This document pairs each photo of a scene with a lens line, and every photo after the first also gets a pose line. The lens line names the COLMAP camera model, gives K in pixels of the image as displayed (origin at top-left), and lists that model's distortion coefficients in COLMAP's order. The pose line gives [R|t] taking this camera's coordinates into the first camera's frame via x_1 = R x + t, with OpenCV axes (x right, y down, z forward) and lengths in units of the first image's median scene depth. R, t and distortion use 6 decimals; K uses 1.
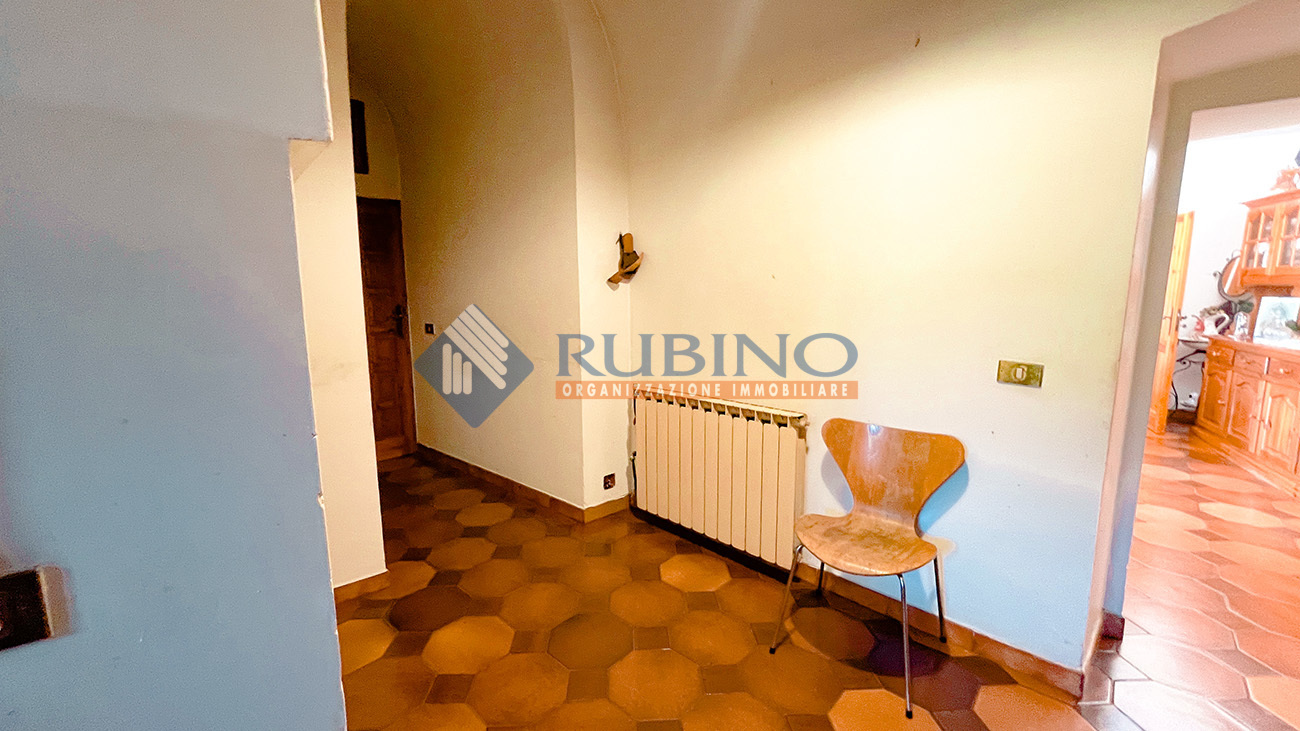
lens RADIAL K [[524.1, 0, 653.1], [0, 524.1, 360.7], [0, 0, 1]] dist [-0.003306, 0.000997]
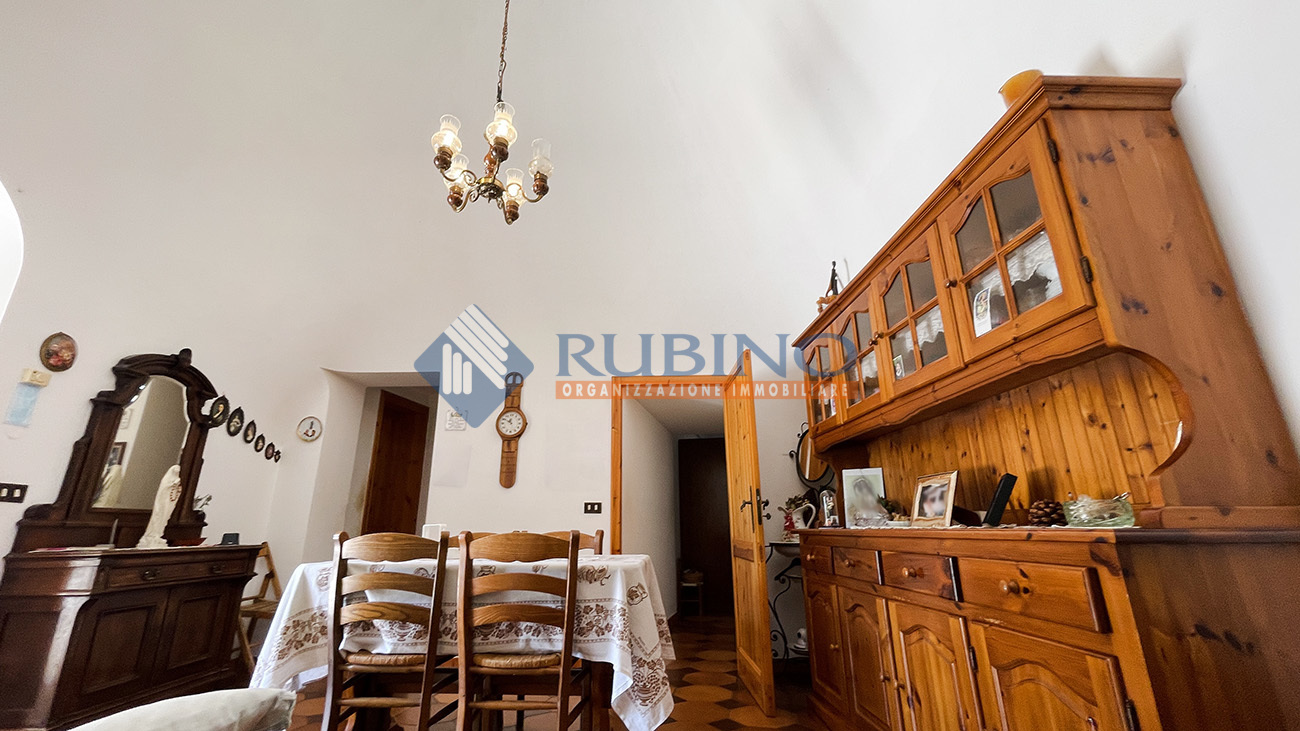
lens RADIAL K [[524.1, 0, 647.8], [0, 524.1, 362.6], [0, 0, 1]] dist [-0.003306, 0.000997]
pose [[0.863552, 0.152851, 0.480536, 0.547880], [0.073244, 0.904826, -0.419435, 0.022684], [-0.498912, 0.397400, 0.770169, 0.500426]]
